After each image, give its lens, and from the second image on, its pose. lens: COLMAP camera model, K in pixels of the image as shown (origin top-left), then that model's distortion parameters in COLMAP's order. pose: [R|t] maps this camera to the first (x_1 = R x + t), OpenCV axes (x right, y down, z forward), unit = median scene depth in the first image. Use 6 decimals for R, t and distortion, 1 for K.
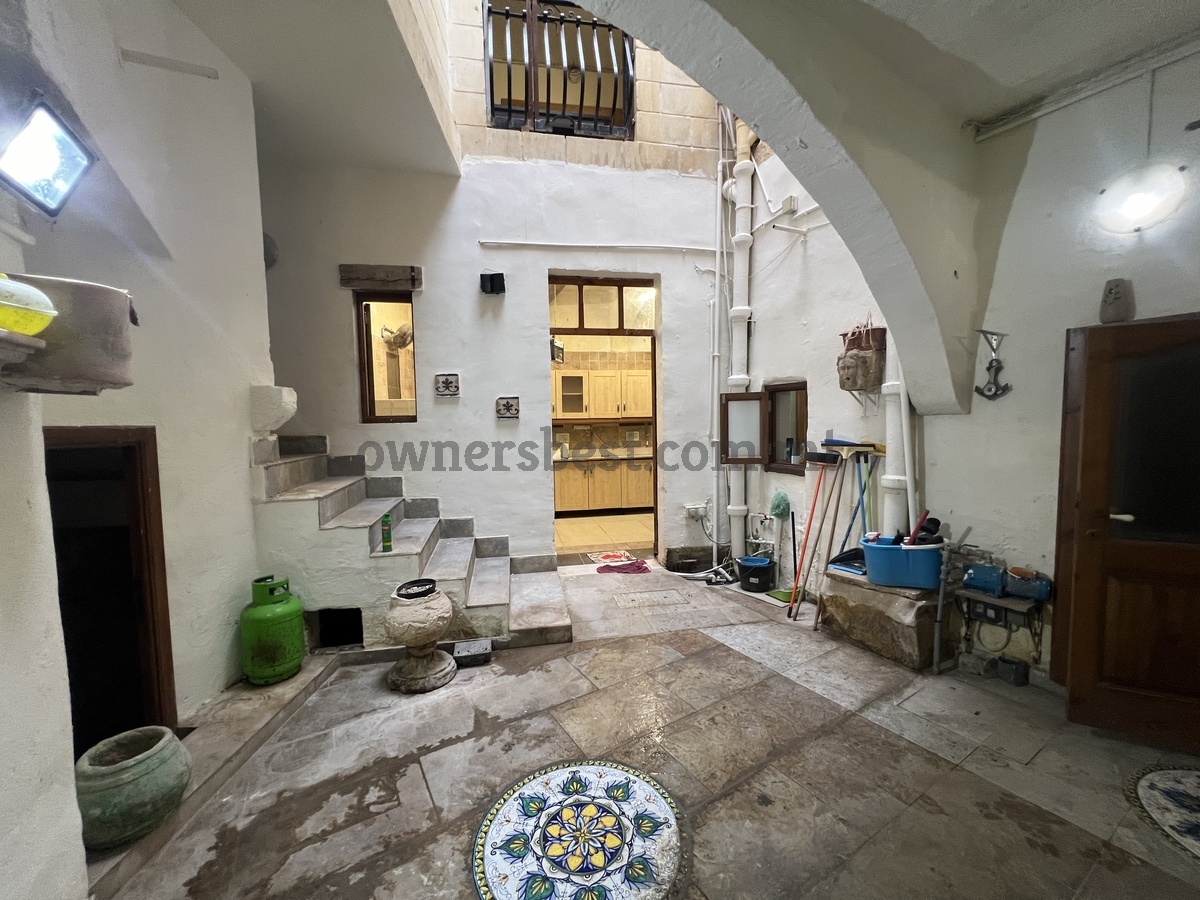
lens RADIAL K [[479.0, 0, 598.1], [0, 479.0, 453.2], [0, 0, 1]] dist [0.000674, 0.000418]
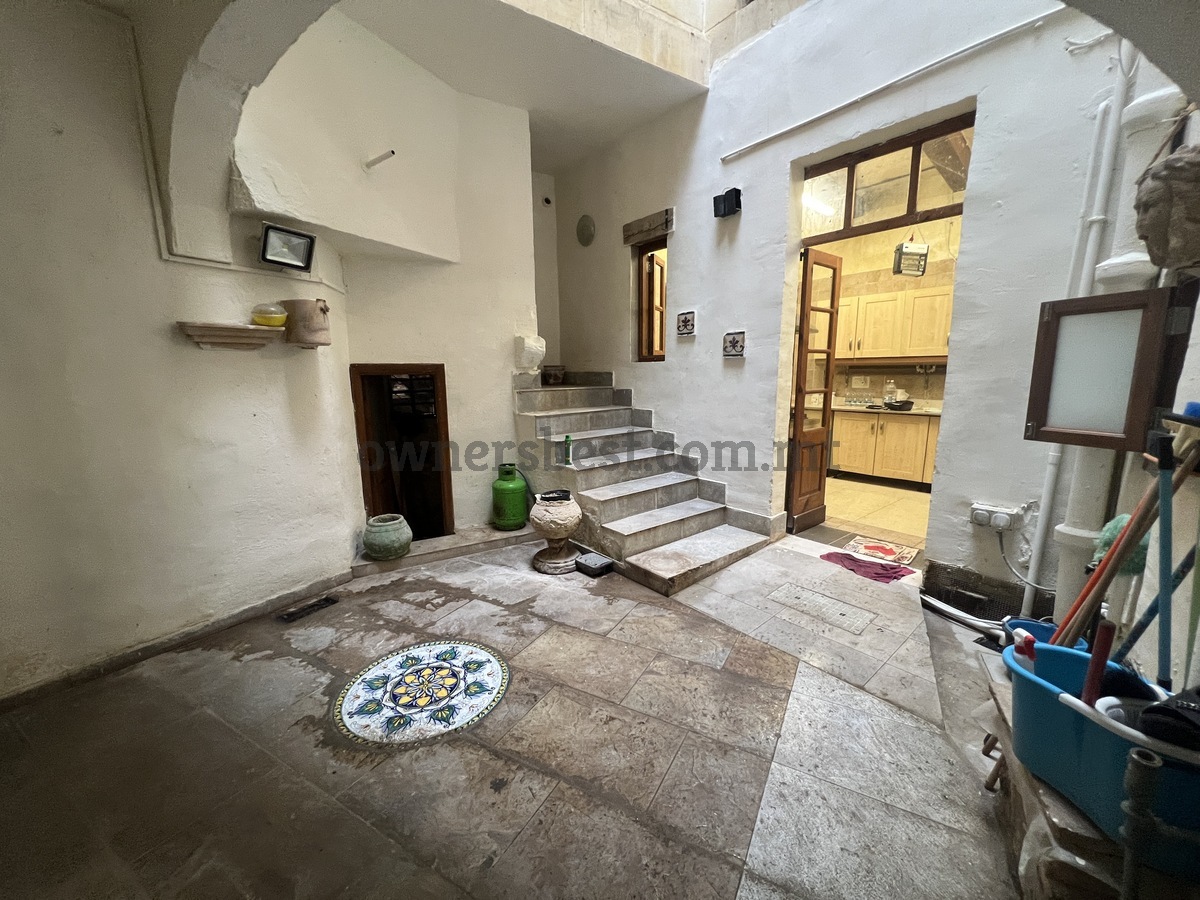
lens RADIAL K [[479.0, 0, 599.3], [0, 479.0, 453.7], [0, 0, 1]] dist [0.000674, 0.000418]
pose [[0.478870, 0.163947, -0.862441, 0.643322], [-0.055025, 0.986081, 0.156898, -0.024971], [0.876160, -0.027677, 0.481226, 0.432101]]
